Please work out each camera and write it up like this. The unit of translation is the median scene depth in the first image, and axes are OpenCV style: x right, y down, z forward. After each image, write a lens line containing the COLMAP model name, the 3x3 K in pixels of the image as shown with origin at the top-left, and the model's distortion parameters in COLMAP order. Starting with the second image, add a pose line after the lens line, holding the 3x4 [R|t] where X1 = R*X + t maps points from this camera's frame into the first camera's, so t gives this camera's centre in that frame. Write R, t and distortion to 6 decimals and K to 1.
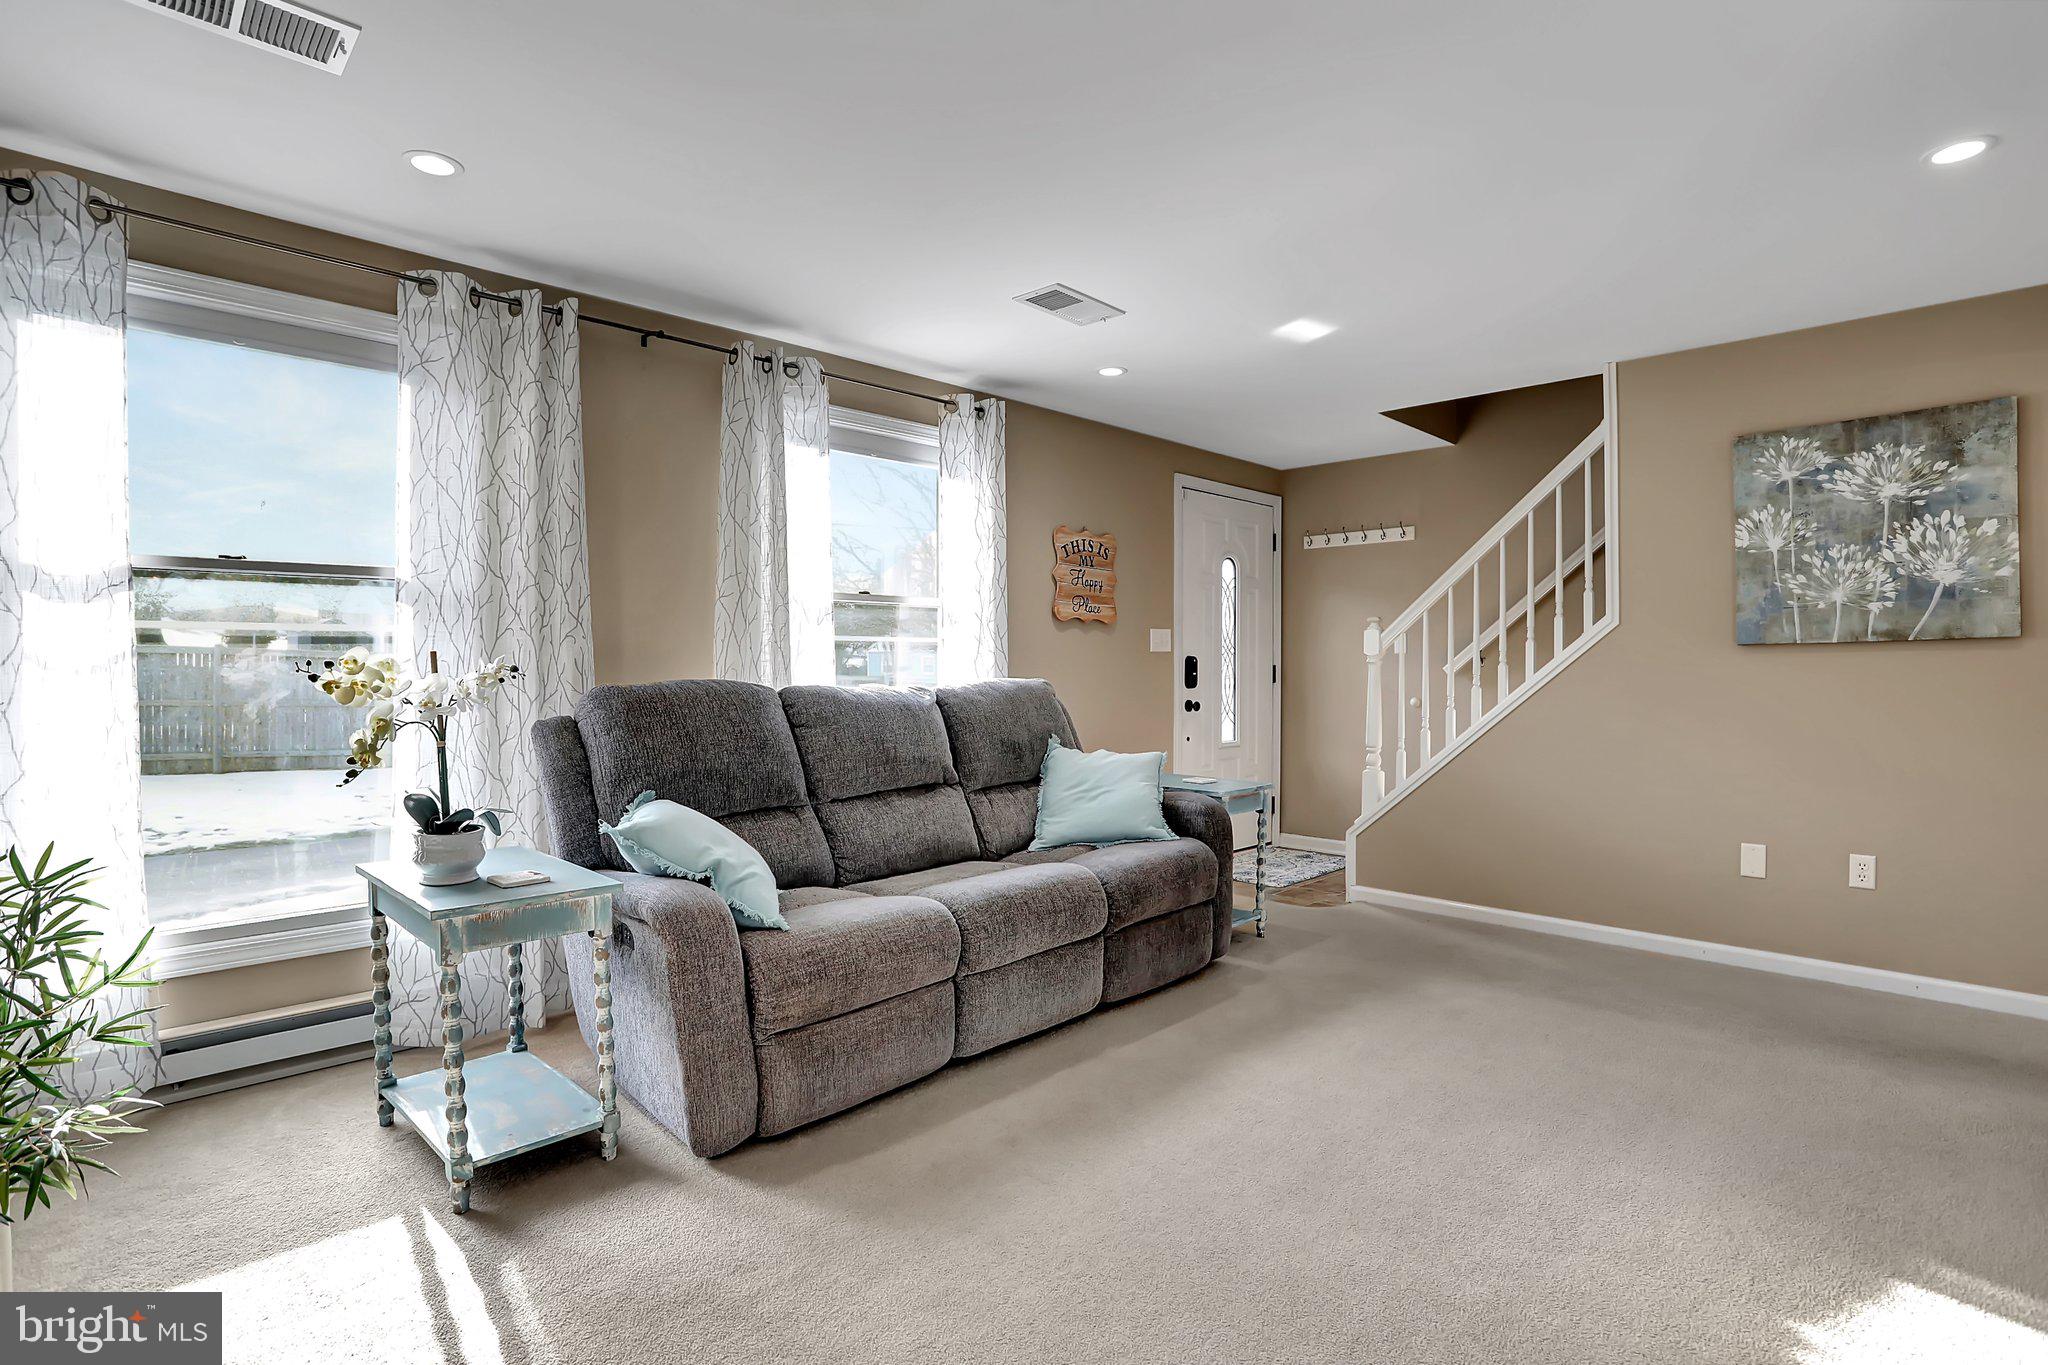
lens RADIAL K [[1040.3, 0, 1045.4], [0, 1040.3, 666.2], [0, 0, 1]] dist [-0.027077, -0.000063]
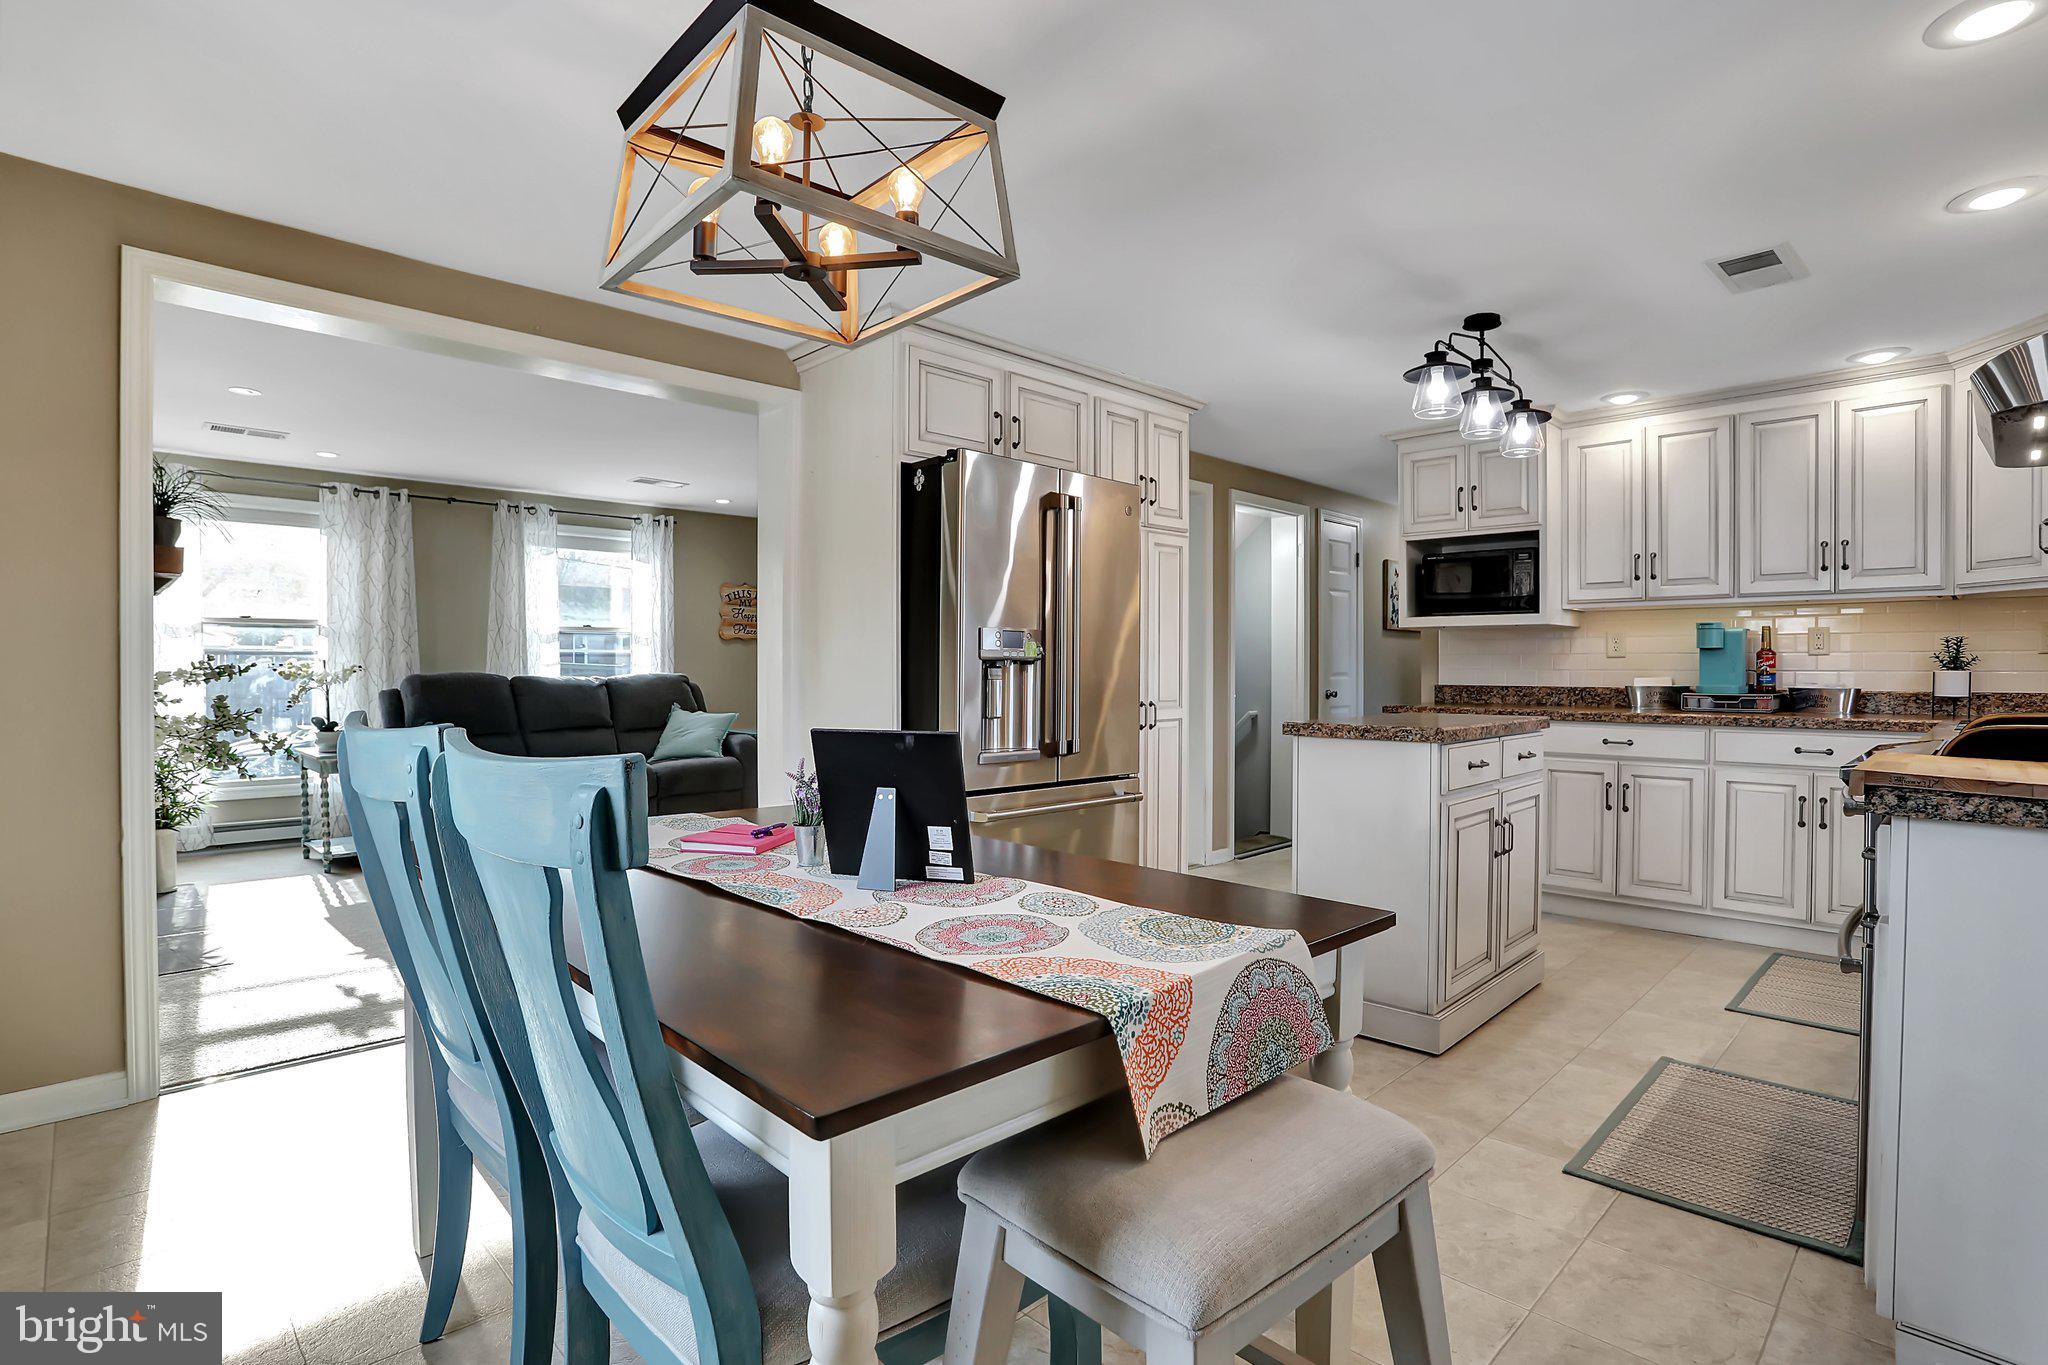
lens RADIAL K [[1010.1, 0, 993.4], [0, 1010.1, 667.4], [0, 0, 1]] dist [-0.028828, 0.000082]
pose [[0.999427, -0.001048, -0.033821, 0.817403], [0.001000, 0.999998, -0.001446, 0.007334], [0.033822, 0.001411, 0.999427, -0.998756]]
